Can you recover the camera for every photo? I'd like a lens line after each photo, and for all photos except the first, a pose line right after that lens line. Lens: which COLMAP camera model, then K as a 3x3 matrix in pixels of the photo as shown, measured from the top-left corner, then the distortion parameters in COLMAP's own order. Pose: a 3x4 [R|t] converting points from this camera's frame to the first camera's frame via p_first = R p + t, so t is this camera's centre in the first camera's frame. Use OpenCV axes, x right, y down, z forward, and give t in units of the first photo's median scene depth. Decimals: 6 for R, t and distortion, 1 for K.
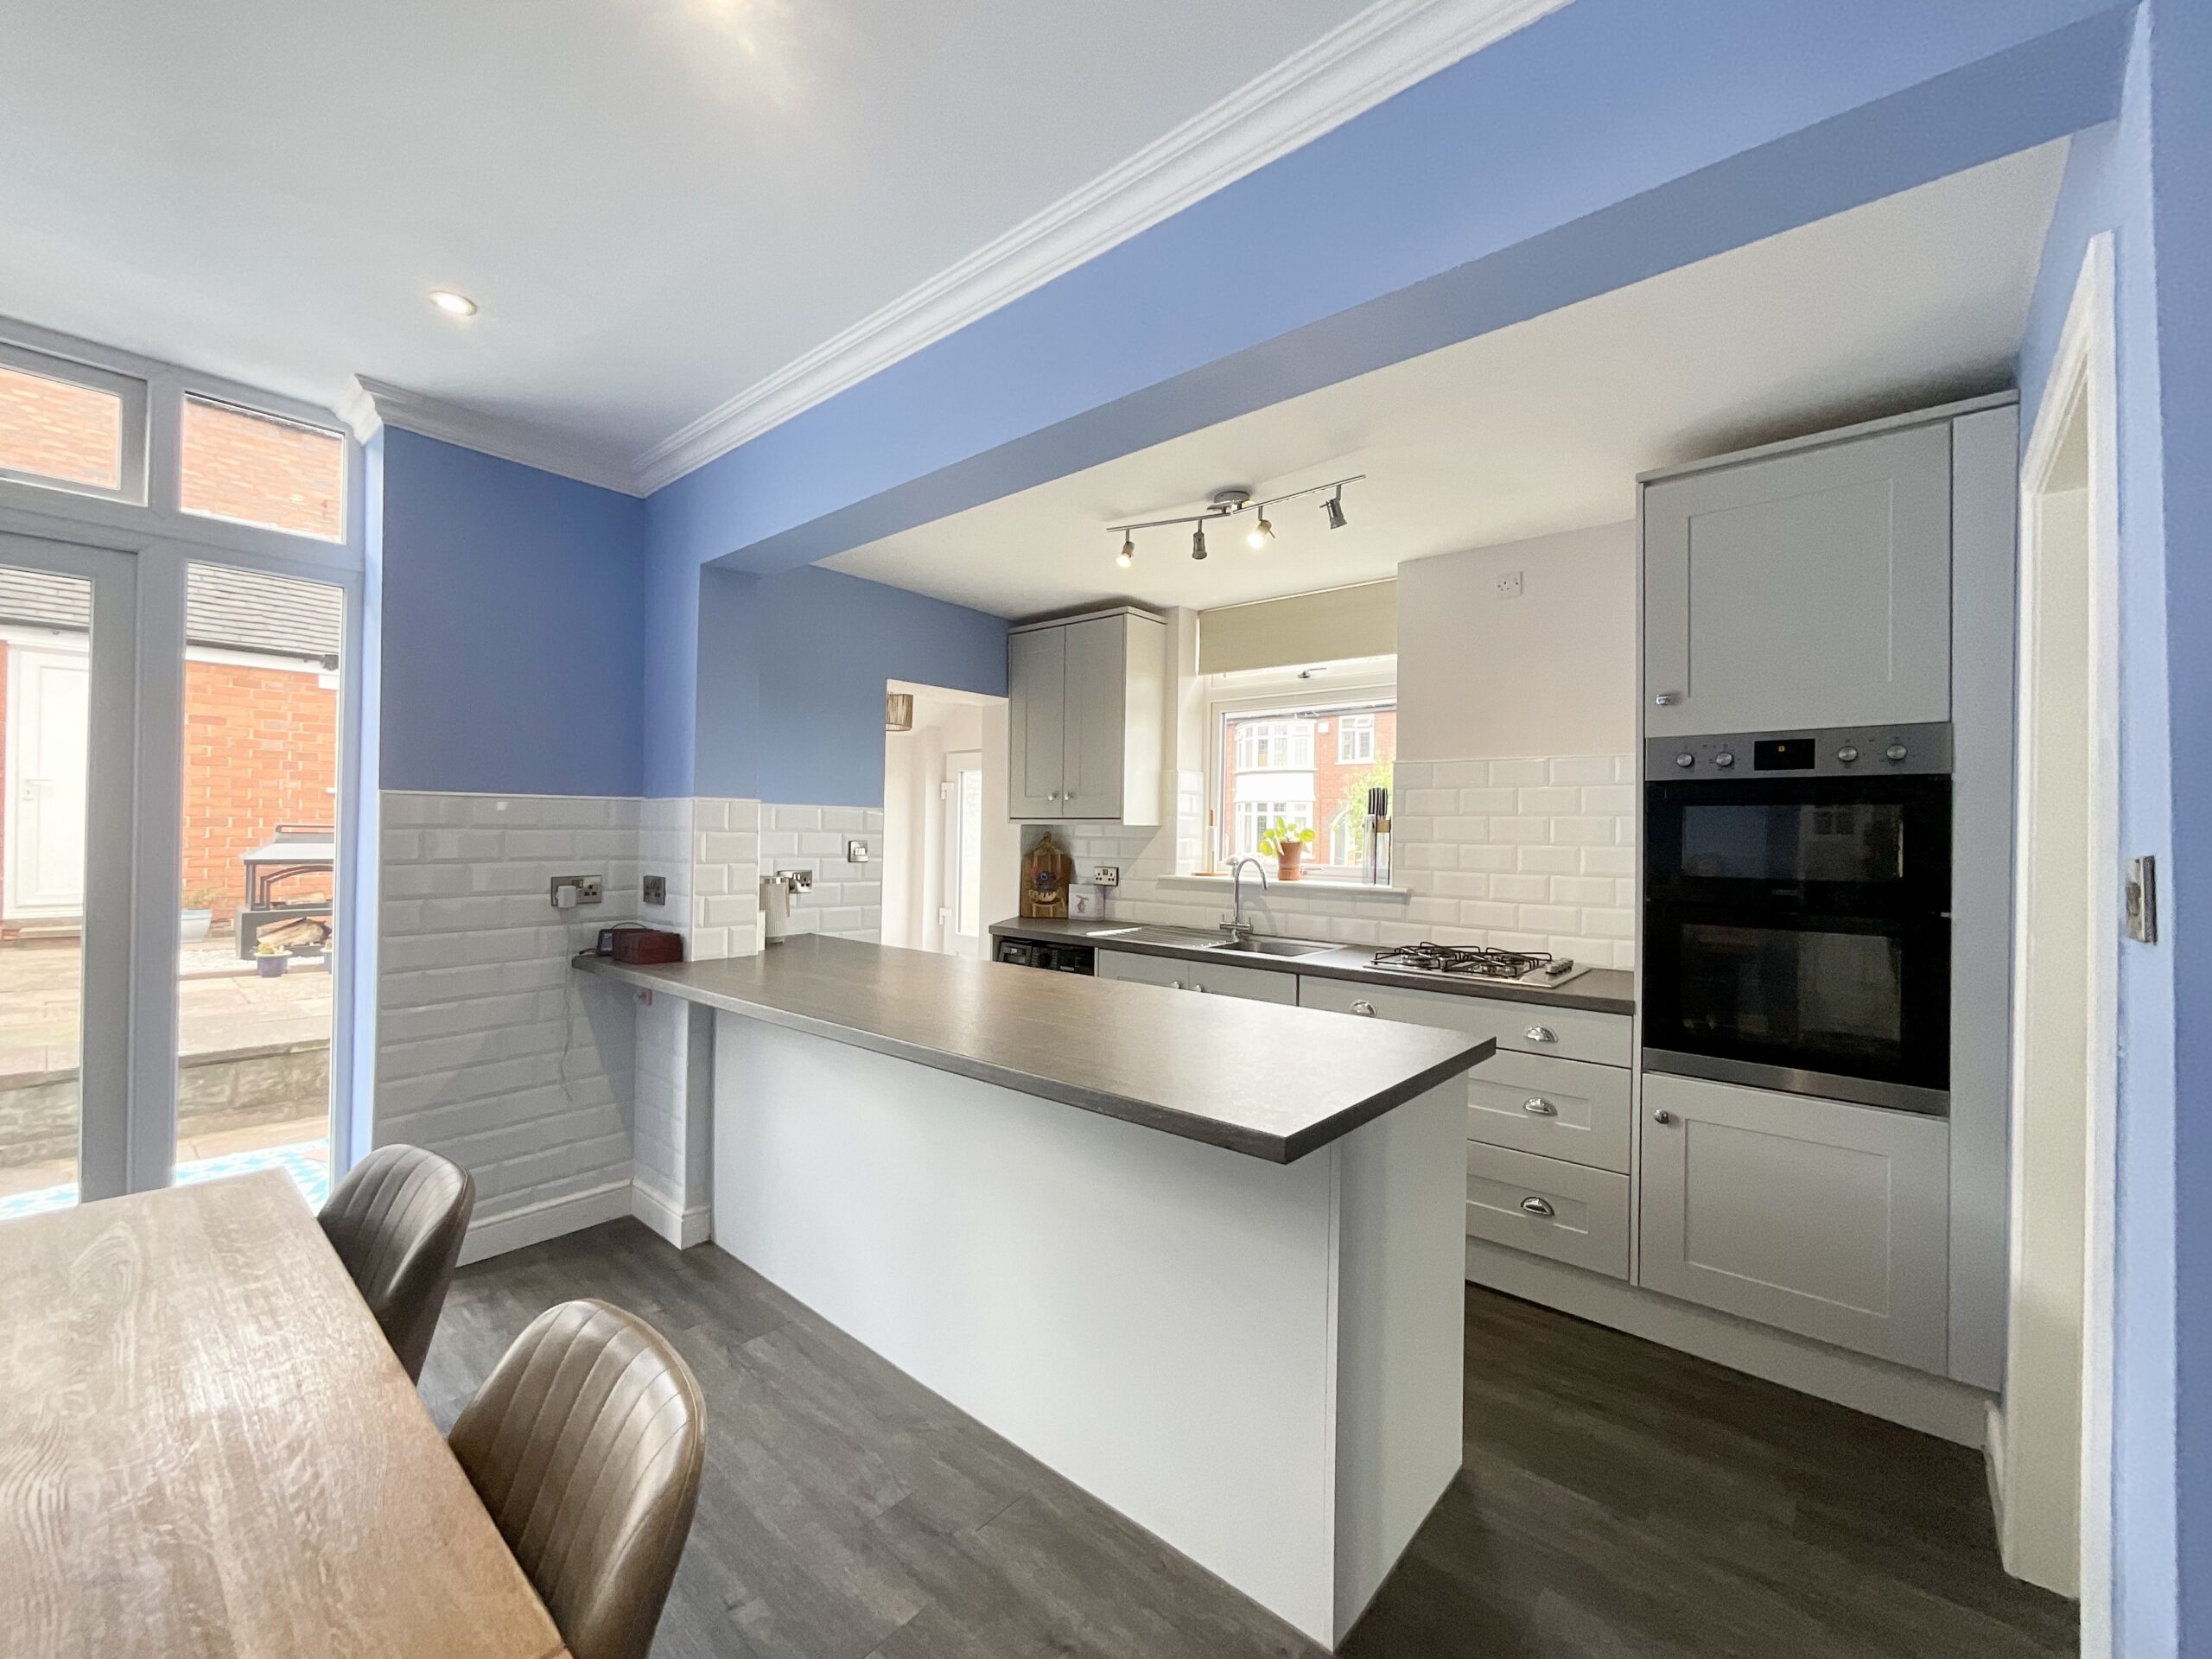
lens RADIAL K [[898.6, 0, 1103.2], [0, 898.6, 826.0], [0, 0, 1]] dist [0.000937, 0.000112]
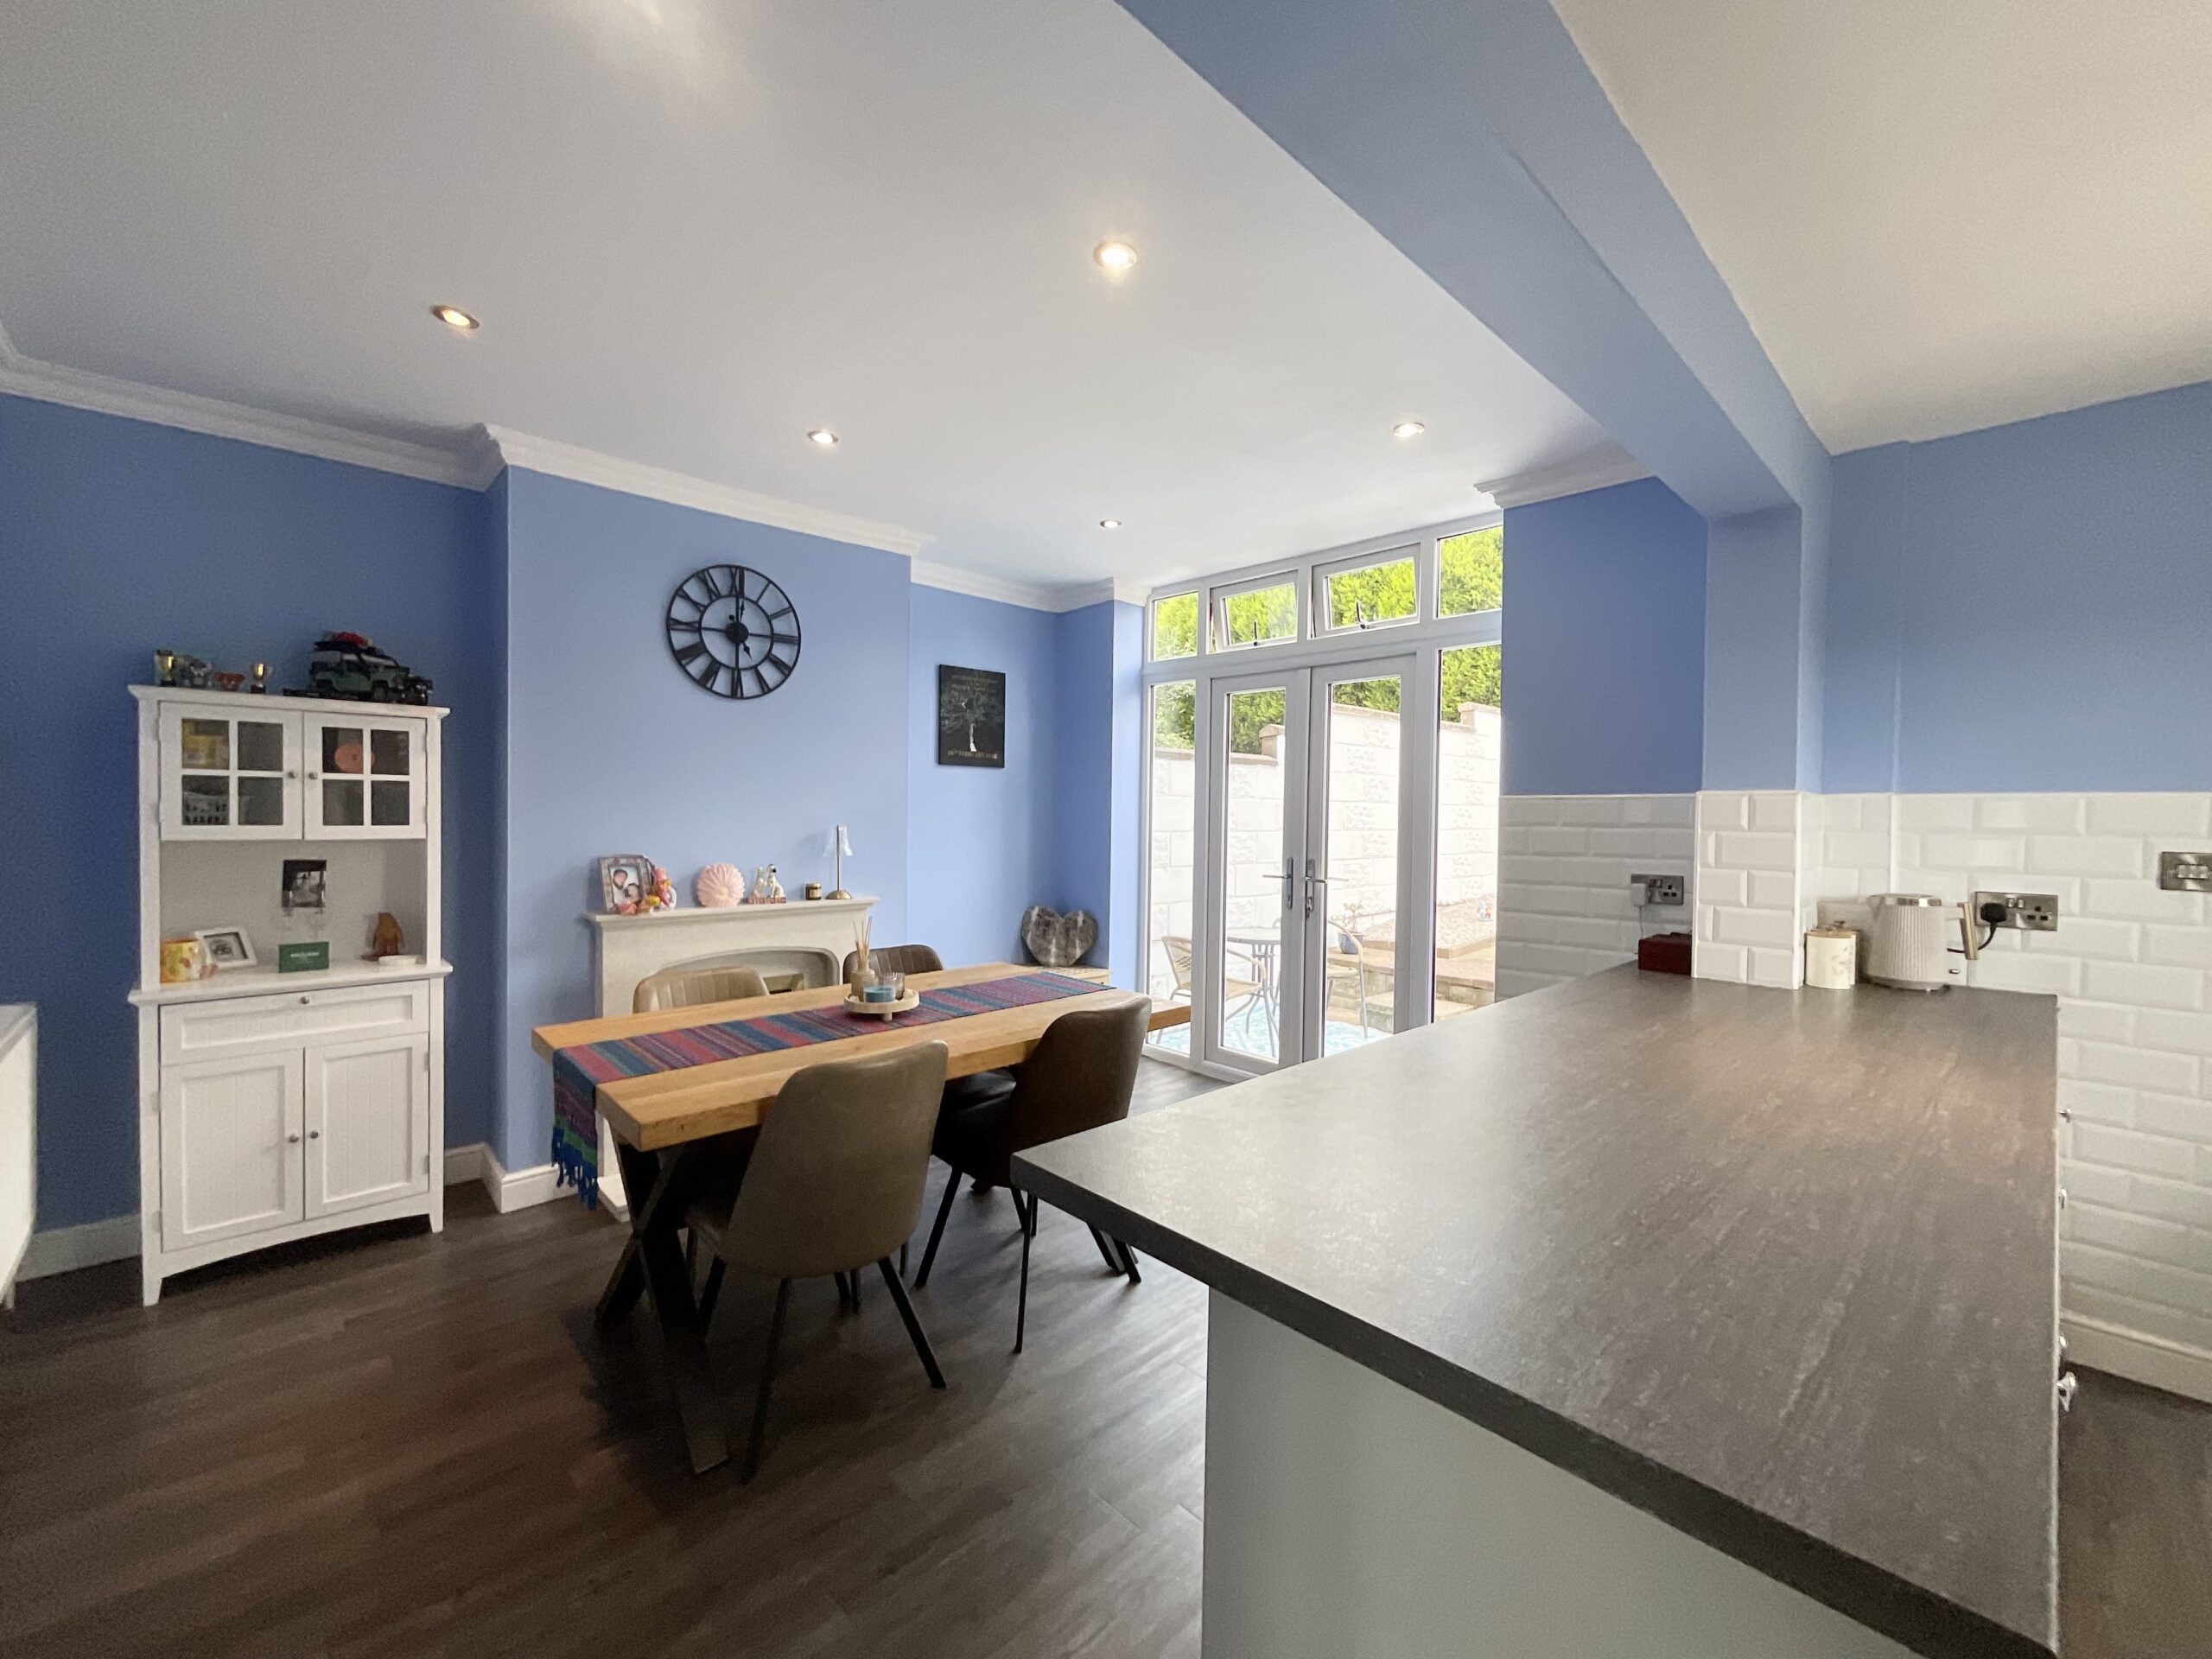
lens RADIAL K [[898.6, 0, 1103.2], [0, 898.6, 826.0], [0, 0, 1]] dist [0.000937, 0.000112]
pose [[-0.104448, -0.000487, -0.994530, 0.360944], [-0.008290, 0.999966, 0.000381, 0.005206], [0.994496, 0.008285, -0.104449, 0.387303]]
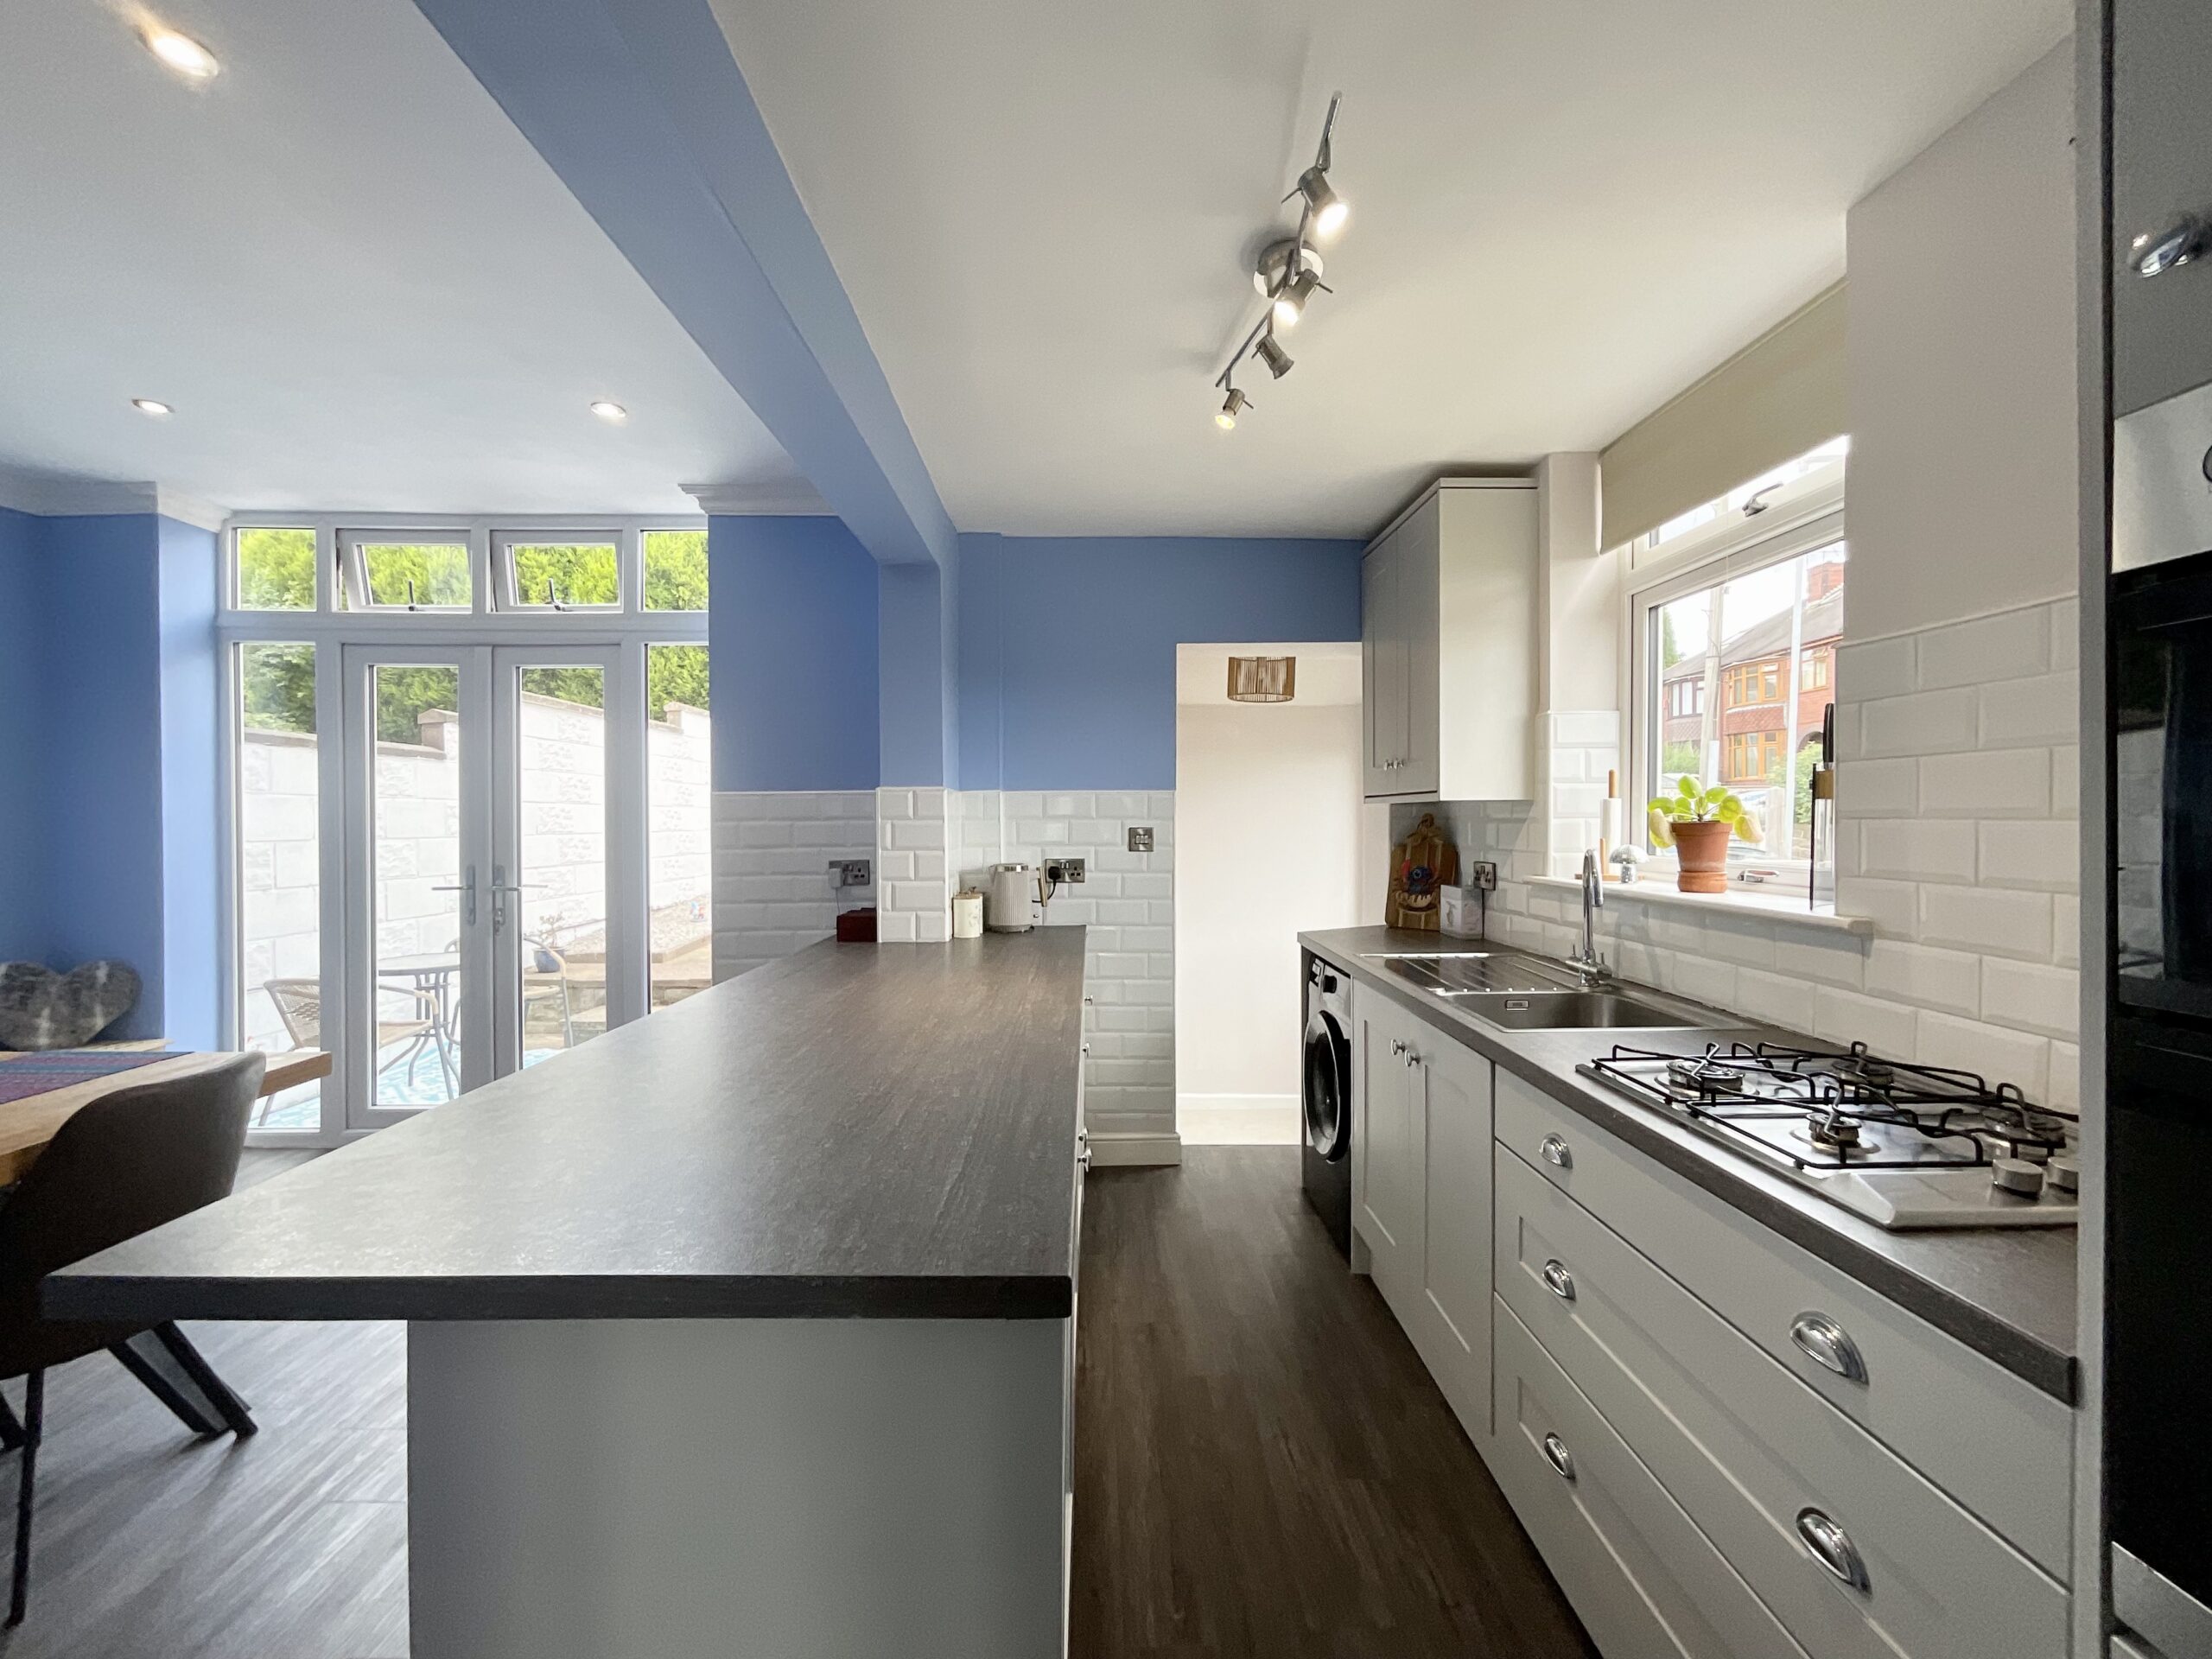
lens RADIAL K [[898.6, 0, 1103.2], [0, 898.6, 826.0], [0, 0, 1]] dist [0.000937, 0.000112]
pose [[0.661587, -0.012025, -0.749772, 0.386702], [0.019364, 0.999812, 0.001052, 0.013141], [0.749619, -0.015214, 0.661695, 0.375534]]
